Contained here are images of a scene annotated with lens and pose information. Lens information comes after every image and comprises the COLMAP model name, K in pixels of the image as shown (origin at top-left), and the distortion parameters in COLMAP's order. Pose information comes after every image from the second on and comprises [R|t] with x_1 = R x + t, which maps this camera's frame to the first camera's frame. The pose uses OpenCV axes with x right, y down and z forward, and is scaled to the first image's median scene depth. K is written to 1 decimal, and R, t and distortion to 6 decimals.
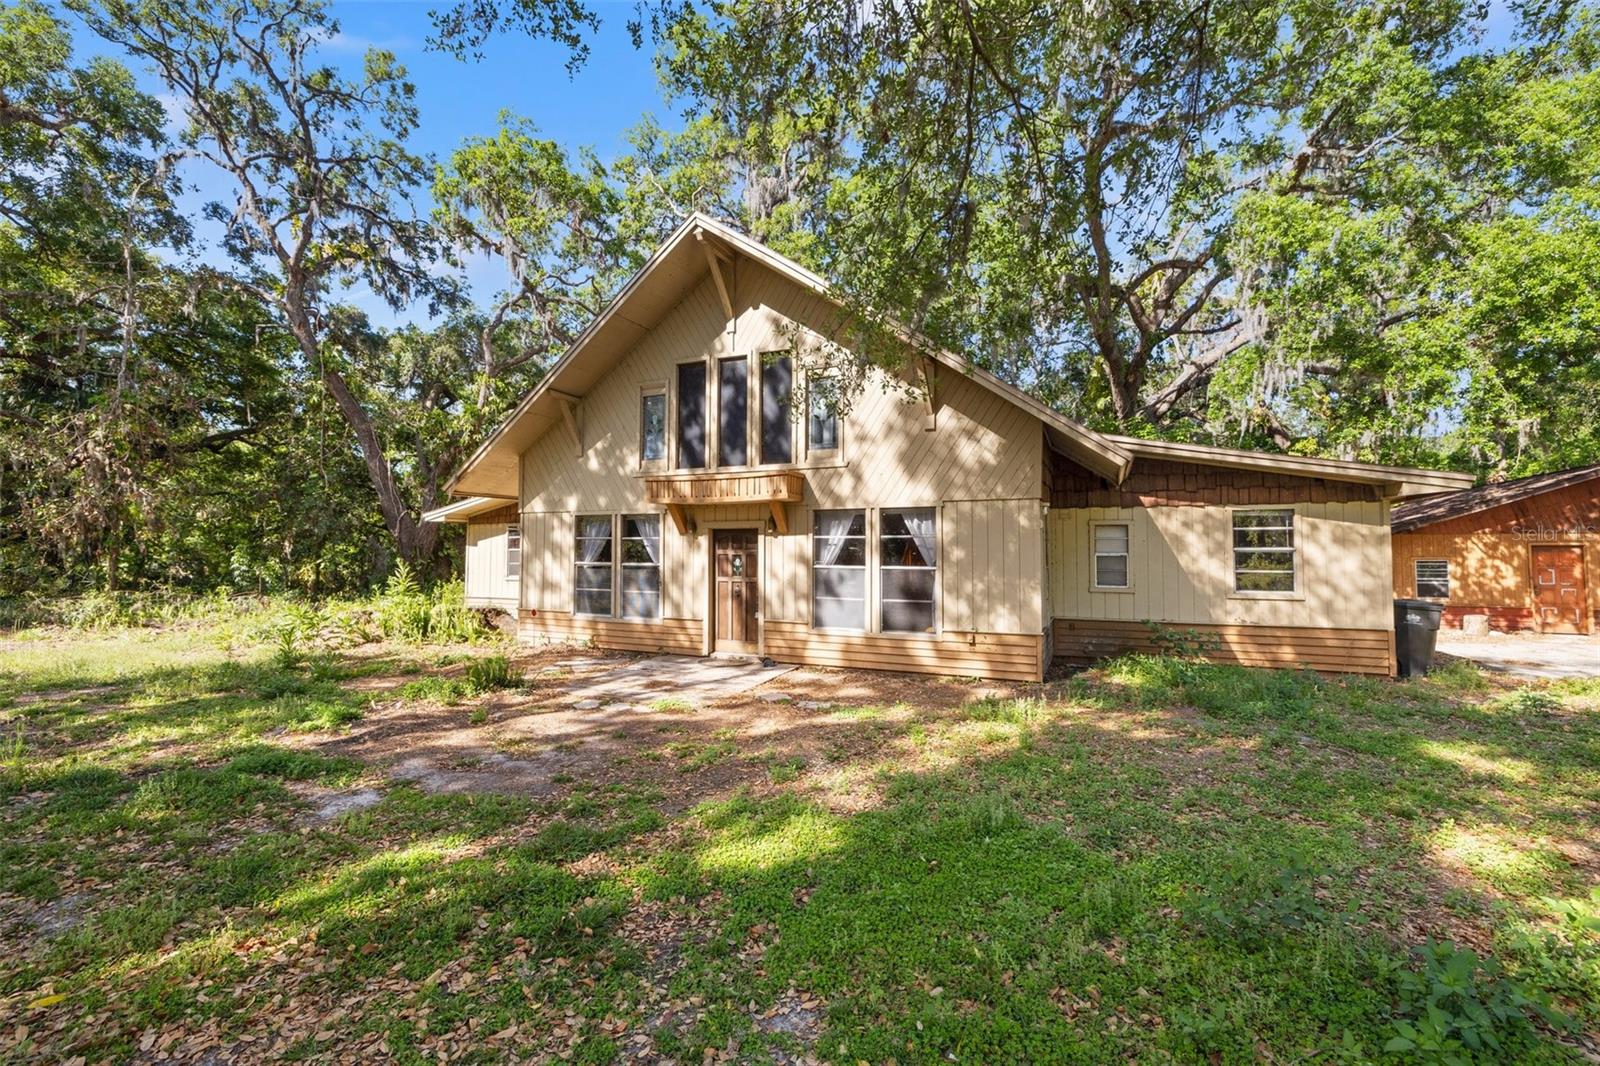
lens RADIAL K [[676.2, 0, 798.2], [0, 676.2, 526.2], [0, 0, 1]] dist [0.000773, 0.000215]
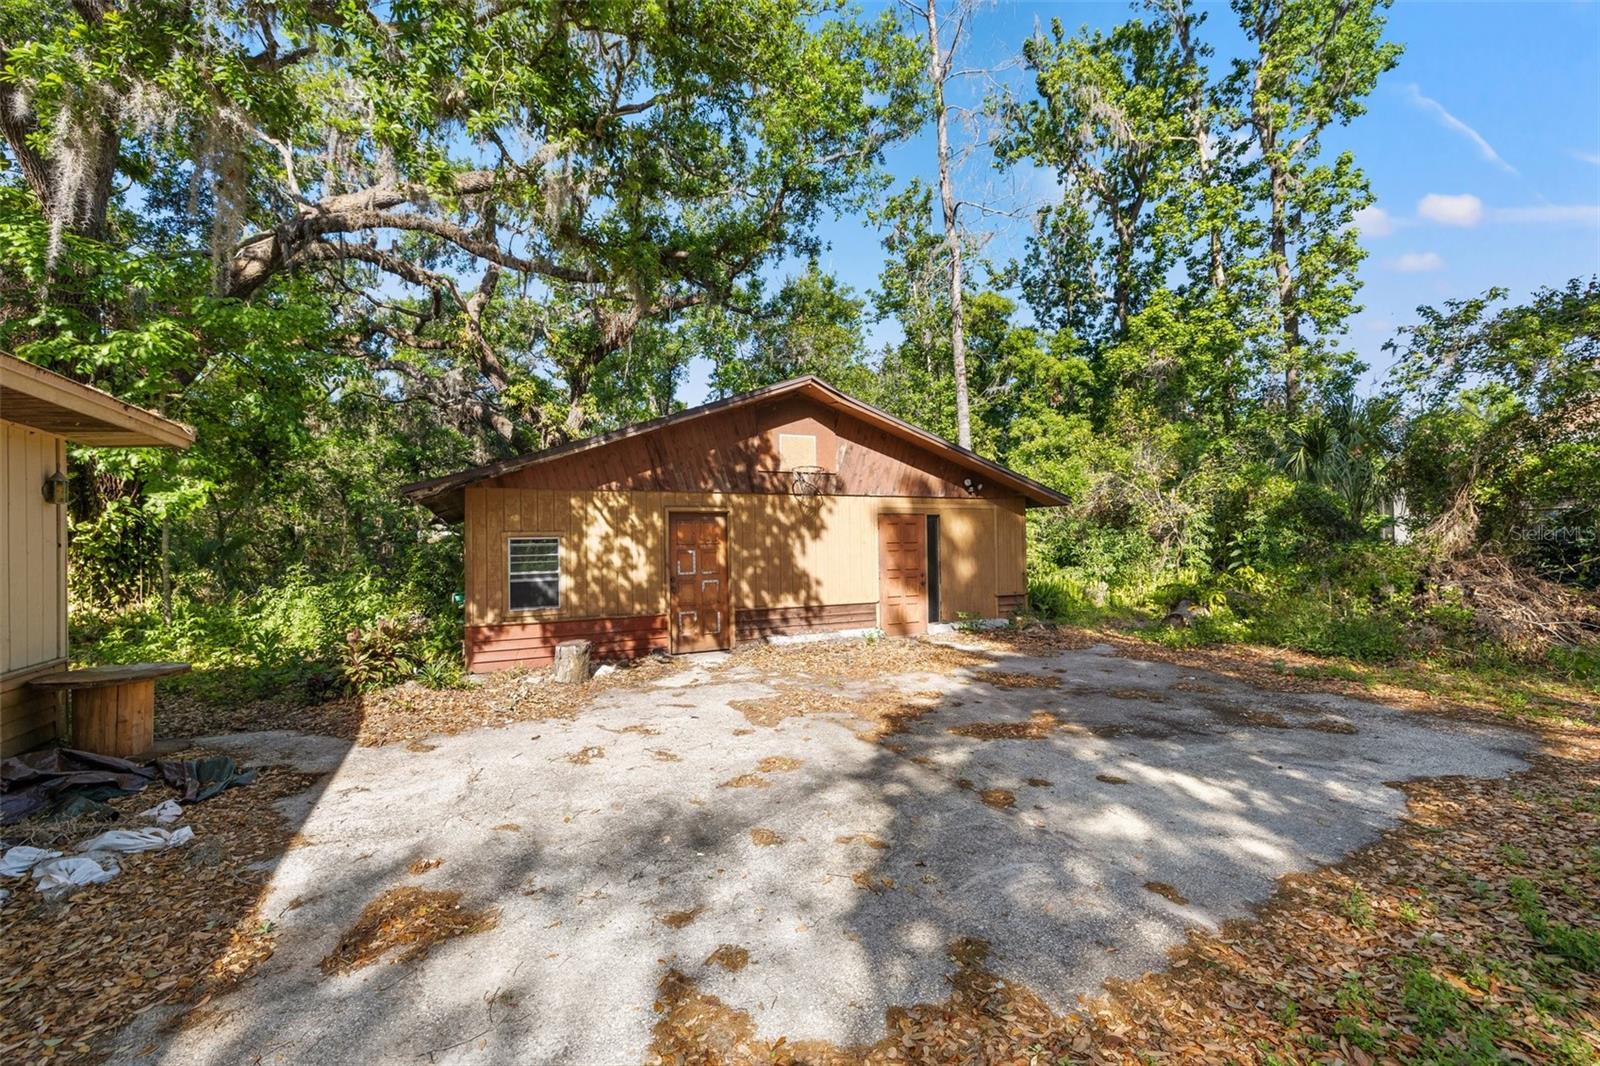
lens RADIAL K [[660.0, 0, 800.0], [0, 660.0, 533.0], [0, 0, 1]] dist [0.000709, -0.000060]
pose [[0.643225, -0.002990, 0.765672, 1.006984], [-0.018028, 0.999656, 0.019049, 0.047171], [-0.765465, -0.026056, 0.642950, 0.755434]]
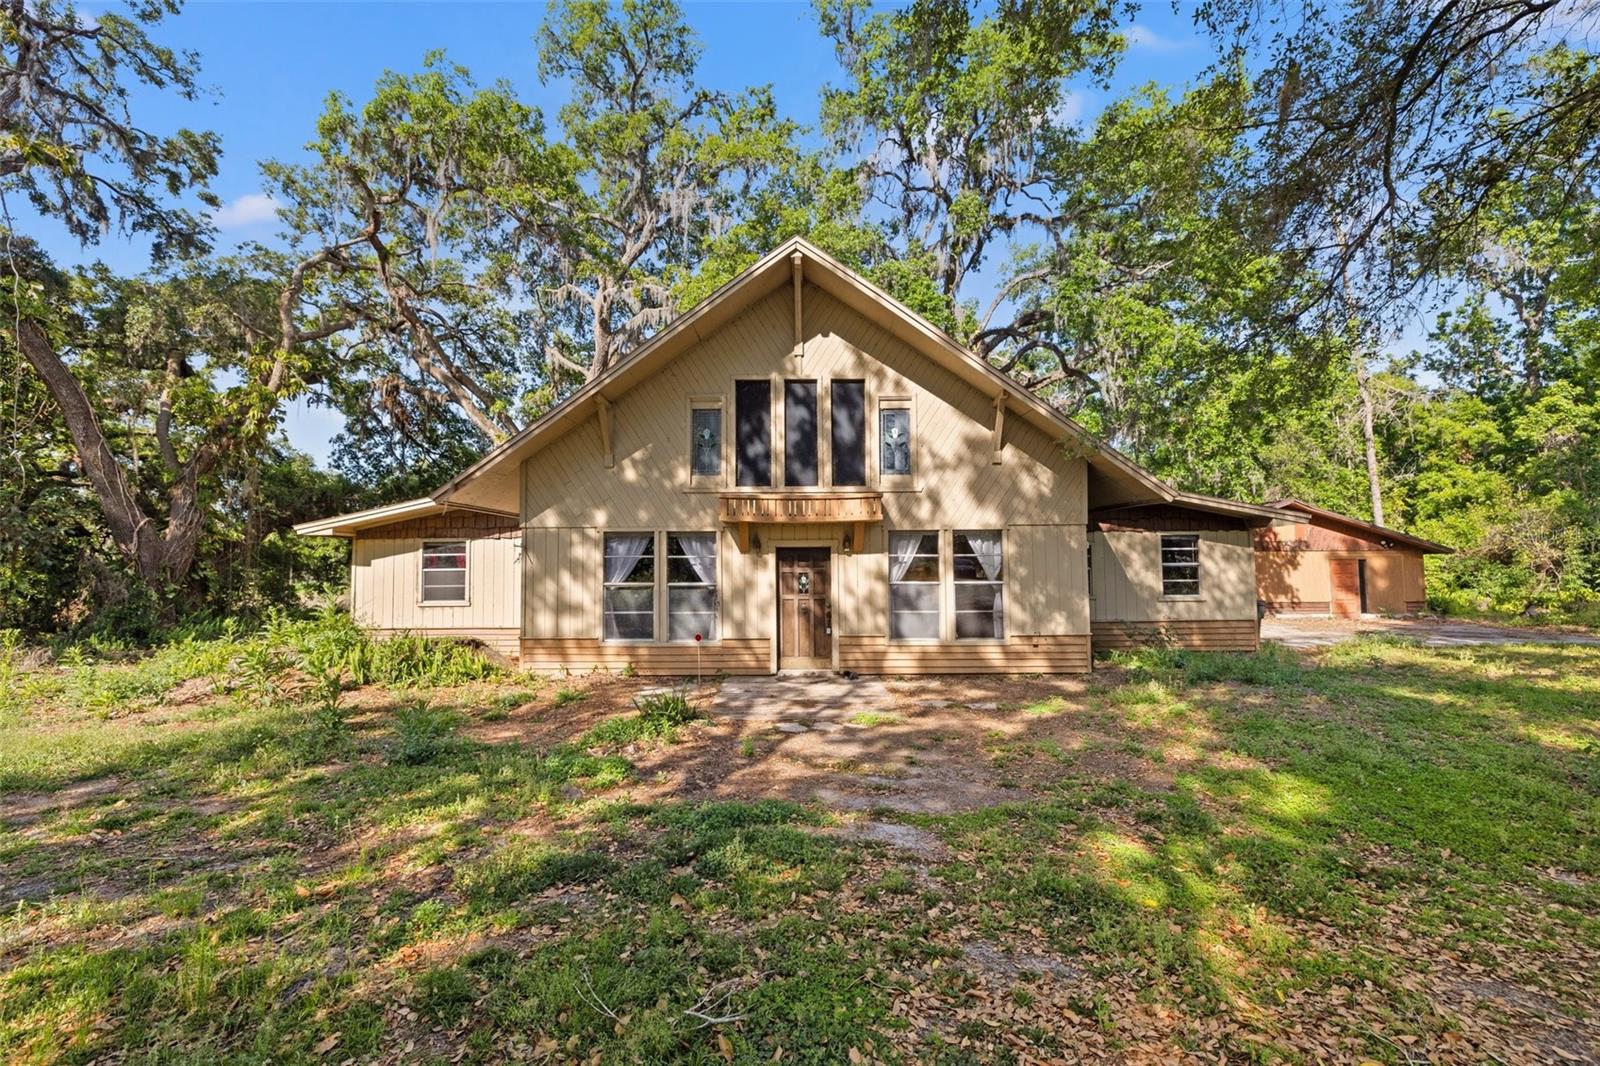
lens RADIAL K [[671.9, 0, 800.0], [0, 671.9, 533.0], [0, 0, 1]] dist [0.000328, -0.000511]
pose [[0.912242, 0.012114, 0.409472, -0.509293], [-0.007054, 0.999879, -0.013866, -0.003842], [-0.409590, 0.009761, 0.912217, 0.073761]]
